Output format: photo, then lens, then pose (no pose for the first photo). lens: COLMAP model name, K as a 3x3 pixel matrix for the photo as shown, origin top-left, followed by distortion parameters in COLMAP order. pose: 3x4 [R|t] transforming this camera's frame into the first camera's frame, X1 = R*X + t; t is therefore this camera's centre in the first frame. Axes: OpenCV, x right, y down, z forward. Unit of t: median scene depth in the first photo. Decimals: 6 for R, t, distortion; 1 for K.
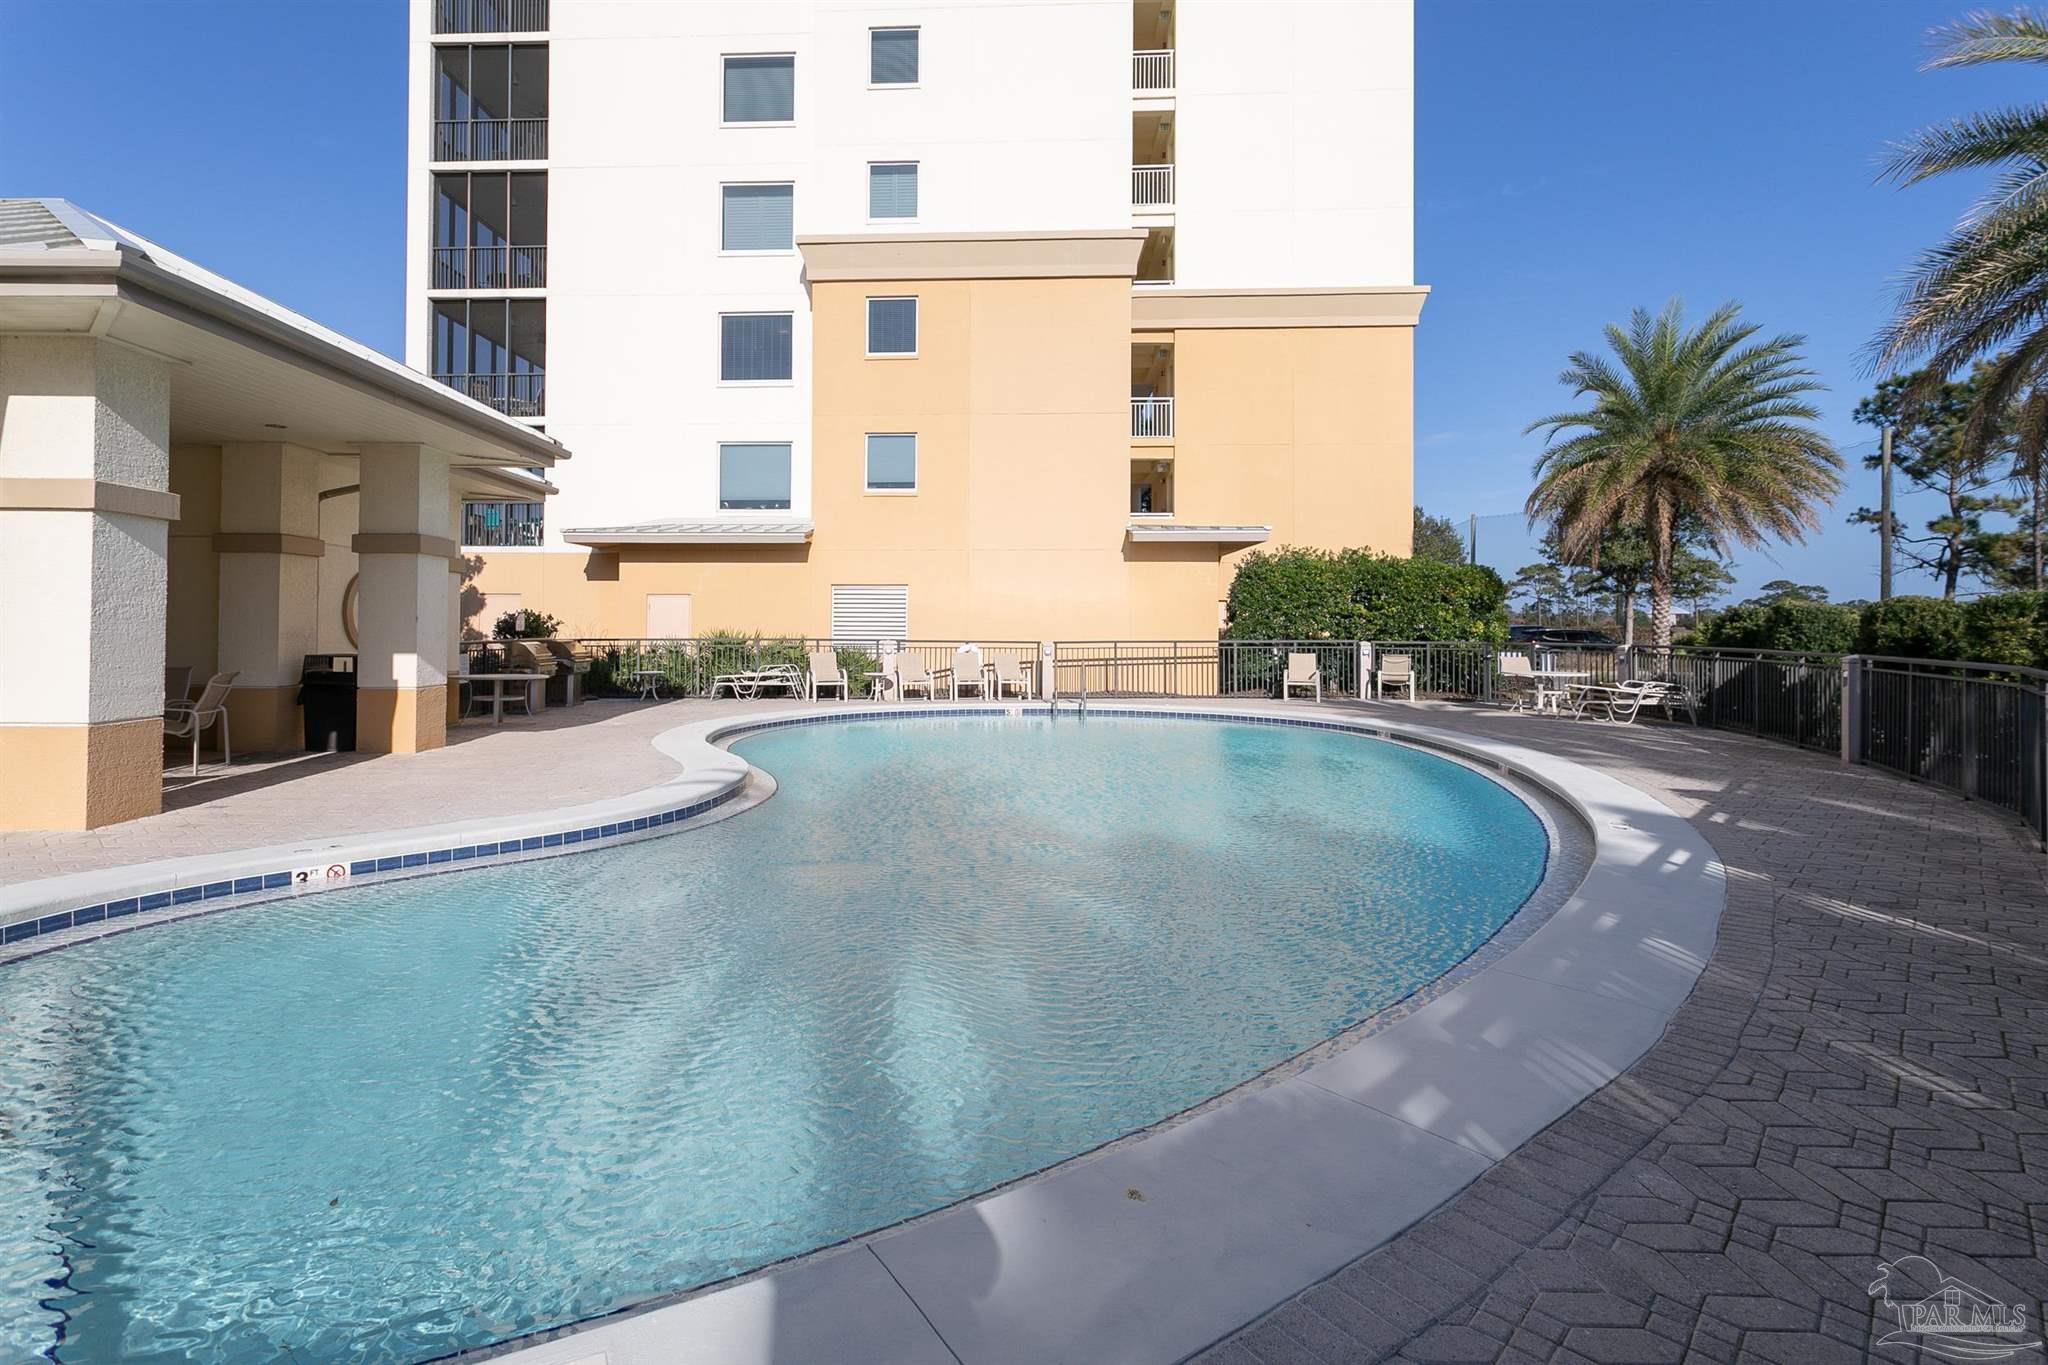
lens RADIAL K [[979.7, 0, 1019.1], [0, 979.7, 600.7], [0, 0, 1]] dist [-0.000279, 0.000025]
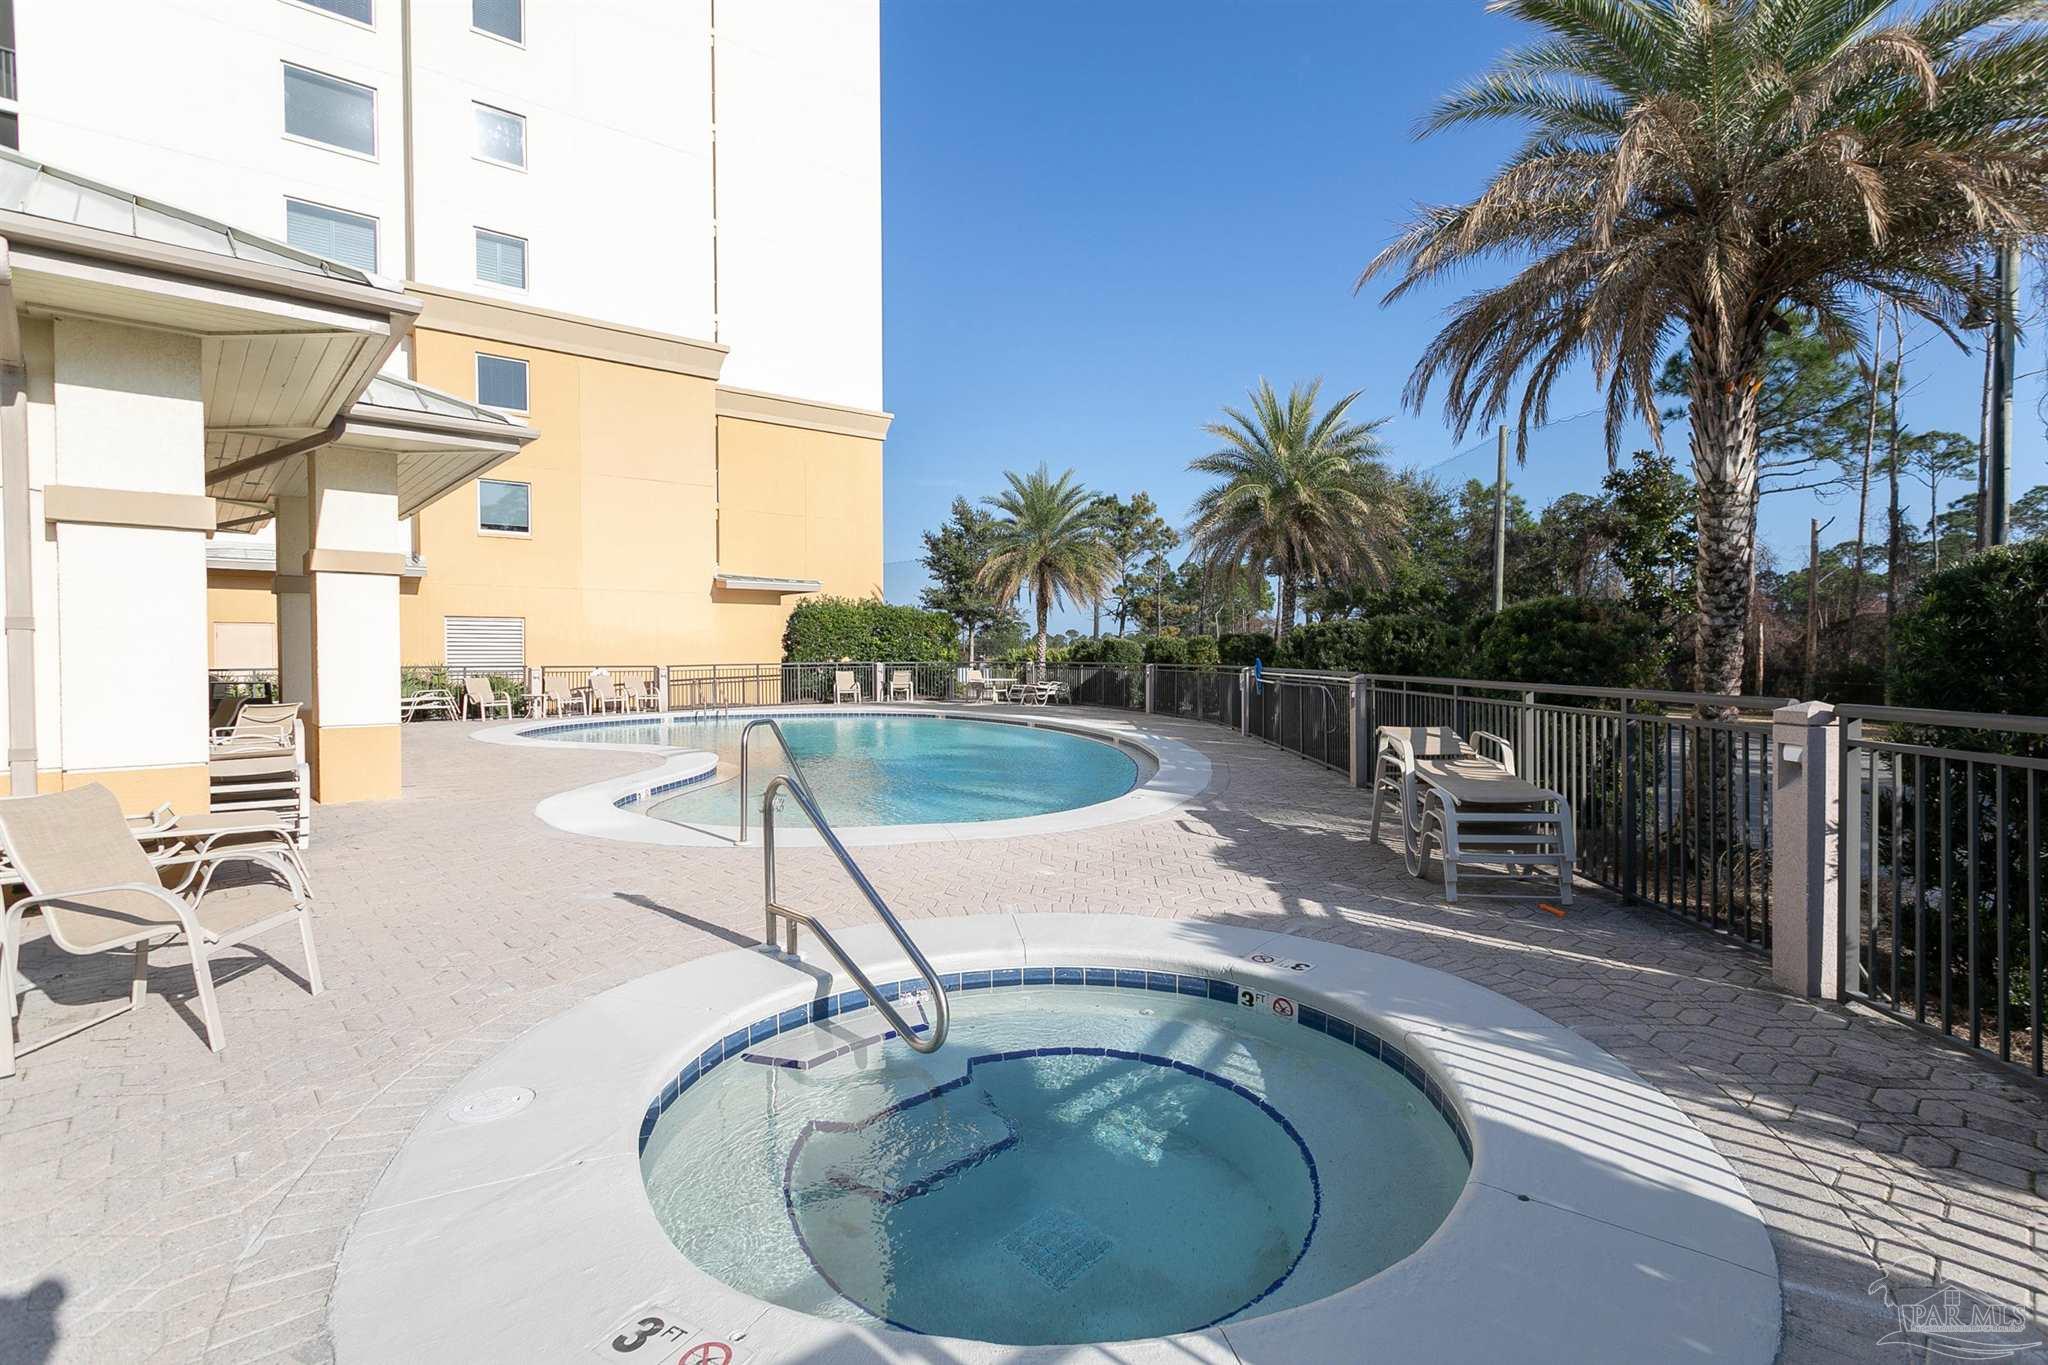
lens RADIAL K [[992.8, 0, 1051.7], [0, 992.8, 653.9], [0, 0, 1]] dist [-0.000920, -0.000254]
pose [[0.734273, -0.006511, 0.678823, -0.464681], [-0.011494, 0.999691, 0.022022, -0.007067], [-0.678757, -0.023972, 0.733972, -0.268451]]
